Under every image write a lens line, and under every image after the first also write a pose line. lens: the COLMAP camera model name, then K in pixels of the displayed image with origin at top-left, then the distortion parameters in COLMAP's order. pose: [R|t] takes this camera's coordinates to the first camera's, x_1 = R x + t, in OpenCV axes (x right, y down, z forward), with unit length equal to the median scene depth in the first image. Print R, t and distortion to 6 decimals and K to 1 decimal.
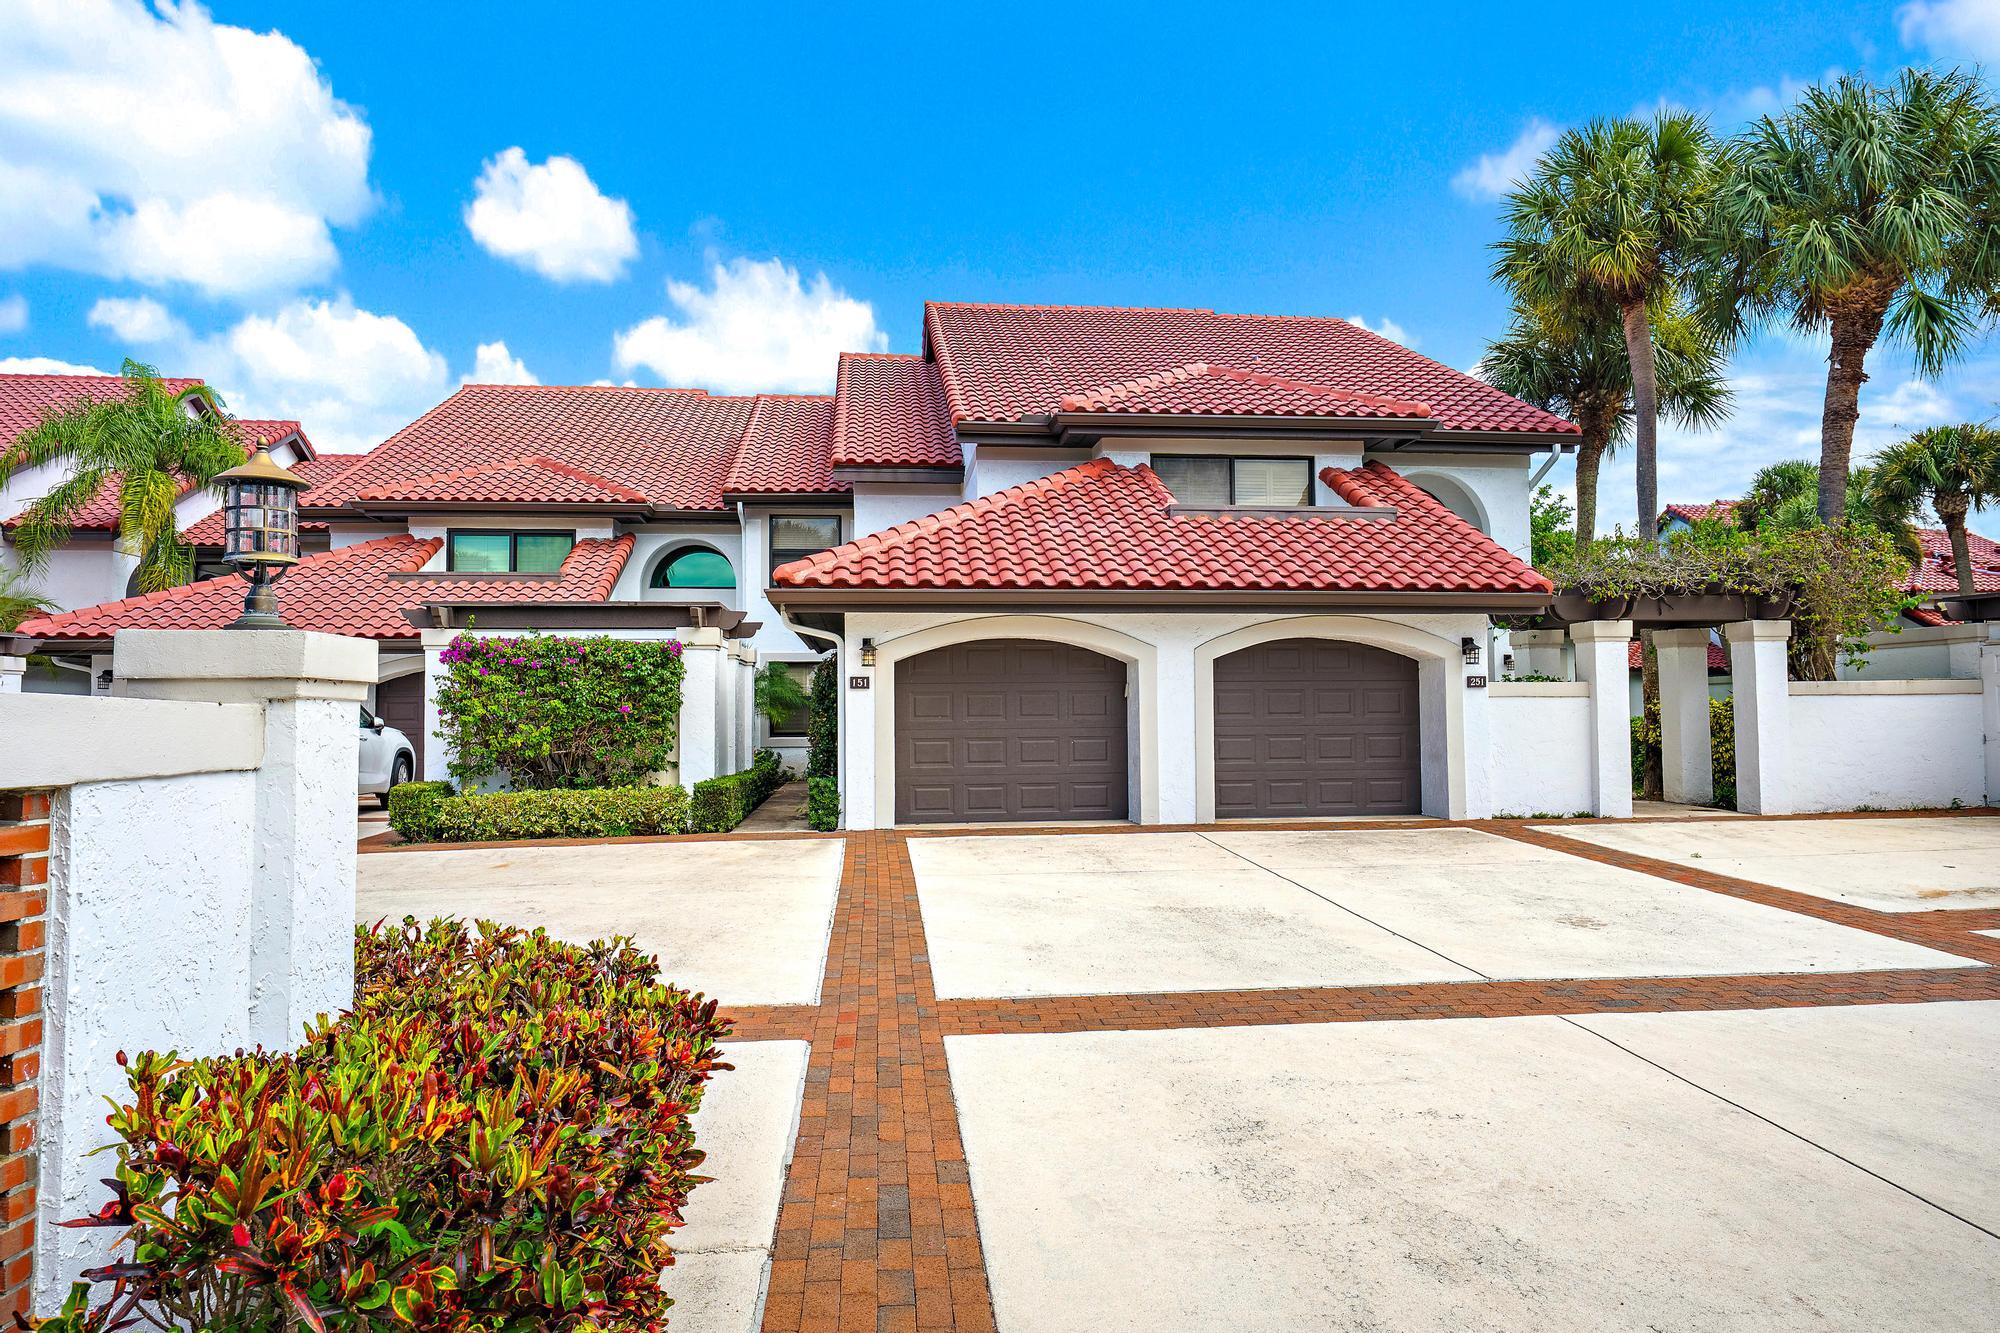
lens RADIAL K [[1219.1, 0, 1001.8], [0, 1219.1, 665.4], [0, 0, 1]] dist [-0.002682, -0.001208]
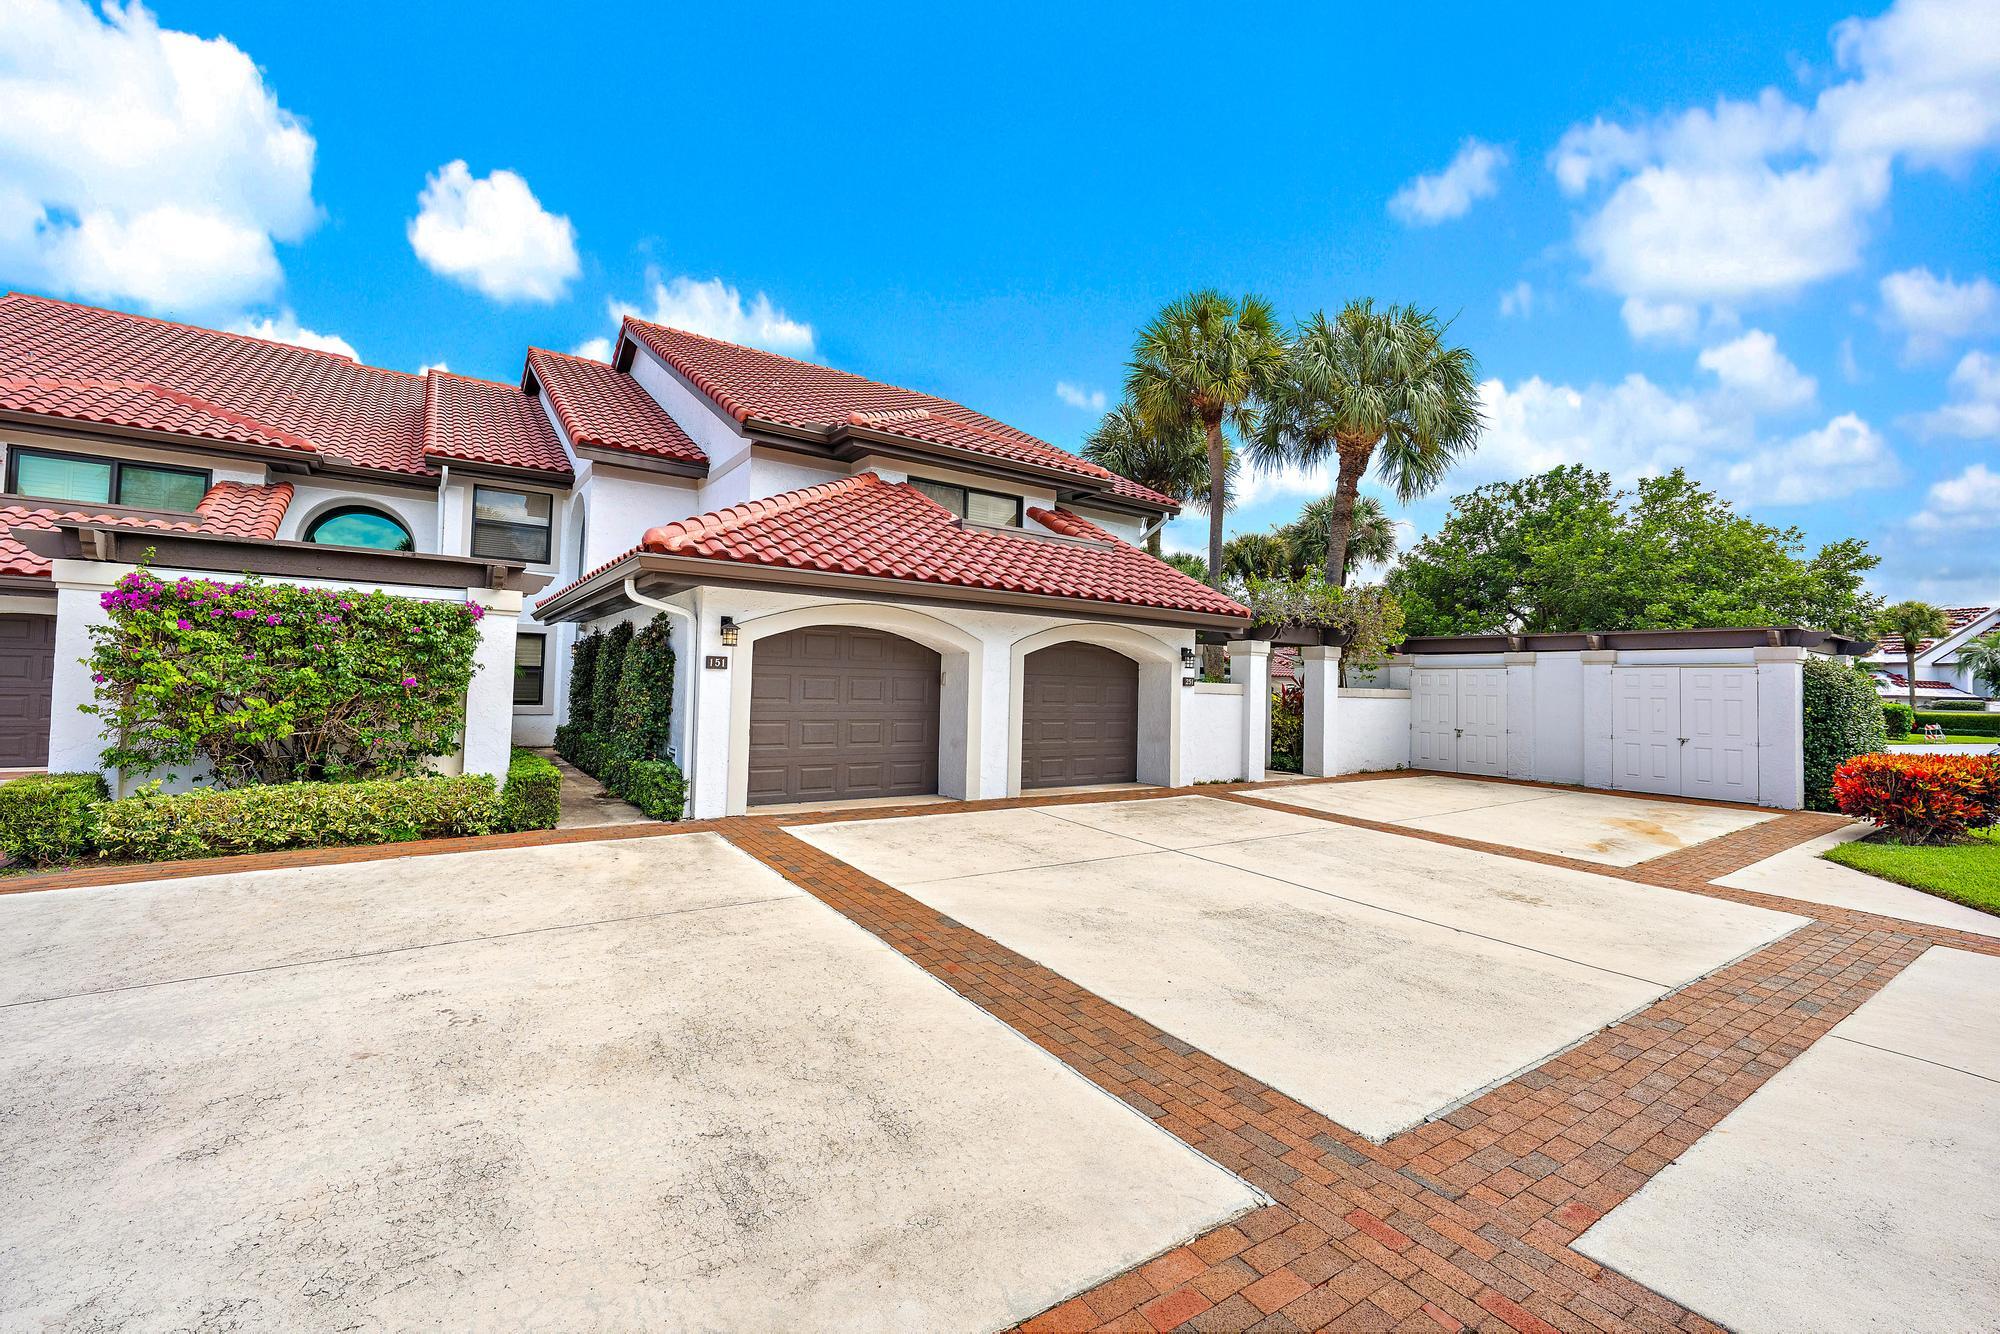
lens RADIAL K [[841.9, 0, 1000.6], [0, 841.9, 658.0], [0, 0, 1]] dist [0.000466, -0.000499]
pose [[0.876982, 0.046289, 0.478289, -0.223518], [-0.048840, 0.998781, -0.007110, 0.004282], [-0.478035, -0.017124, 0.878174, 0.303787]]
